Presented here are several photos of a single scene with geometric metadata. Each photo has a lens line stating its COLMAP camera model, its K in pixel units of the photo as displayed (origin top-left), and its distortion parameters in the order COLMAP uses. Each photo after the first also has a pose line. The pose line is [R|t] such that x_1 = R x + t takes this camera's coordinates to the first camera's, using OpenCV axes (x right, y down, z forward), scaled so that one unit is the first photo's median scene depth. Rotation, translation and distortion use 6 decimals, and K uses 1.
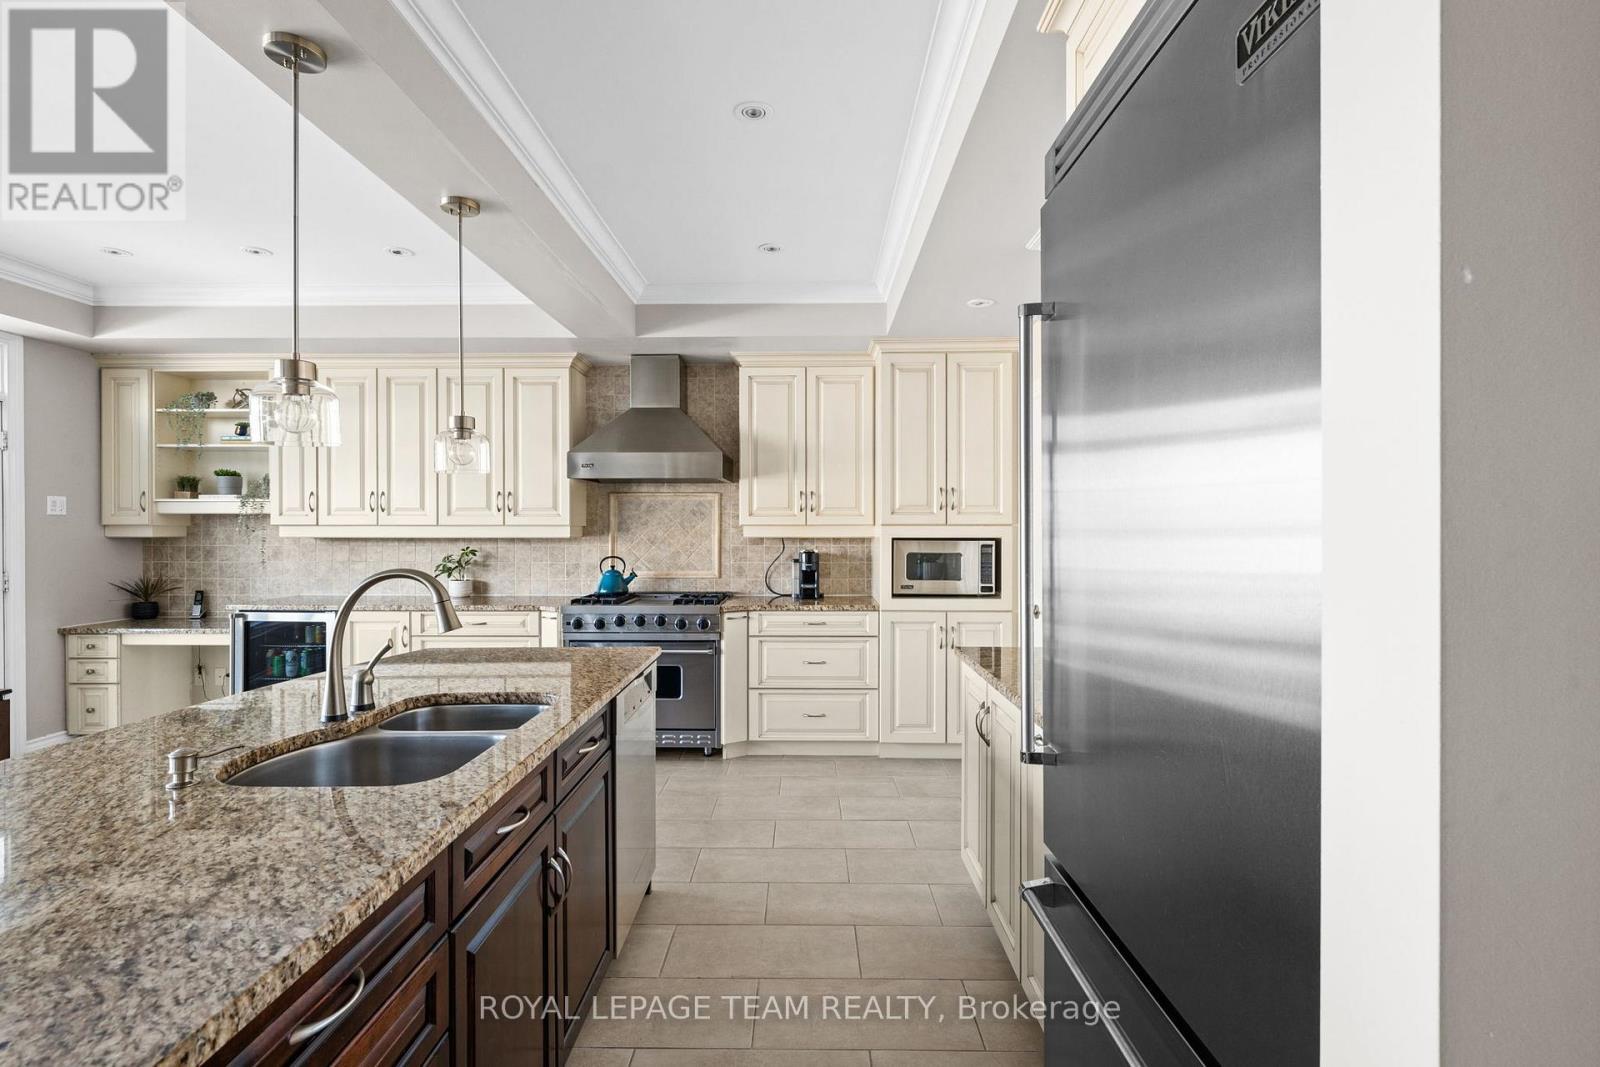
lens RADIAL K [[750.4, 0, 799.6], [0, 750.4, 531.3], [0, 0, 1]] dist [-0.000762, -0.000033]
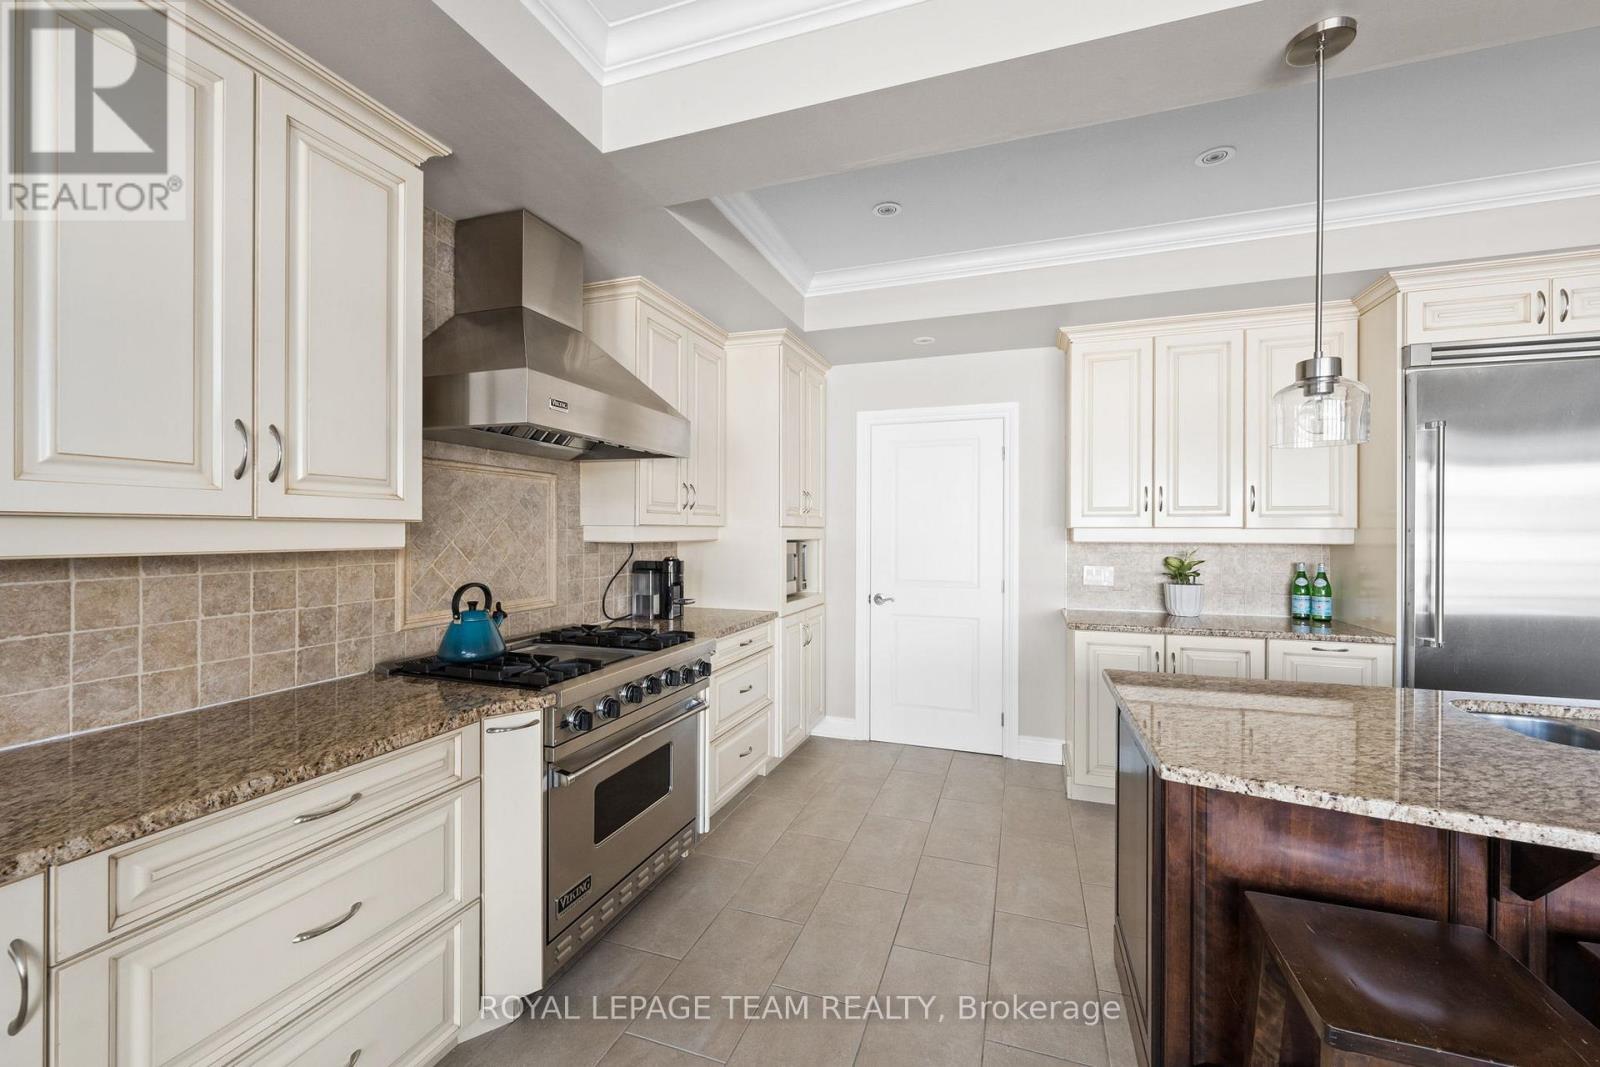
lens RADIAL K [[636.7, 0, 801.0], [0, 636.7, 531.6], [0, 0, 1]] dist [0.001641, 0.000044]
pose [[0.323811, 0.000714, 0.946121, -0.560794], [0.000125, 1.000000, -0.000798, -0.001320], [-0.946122, 0.000377, 0.323811, 0.623288]]
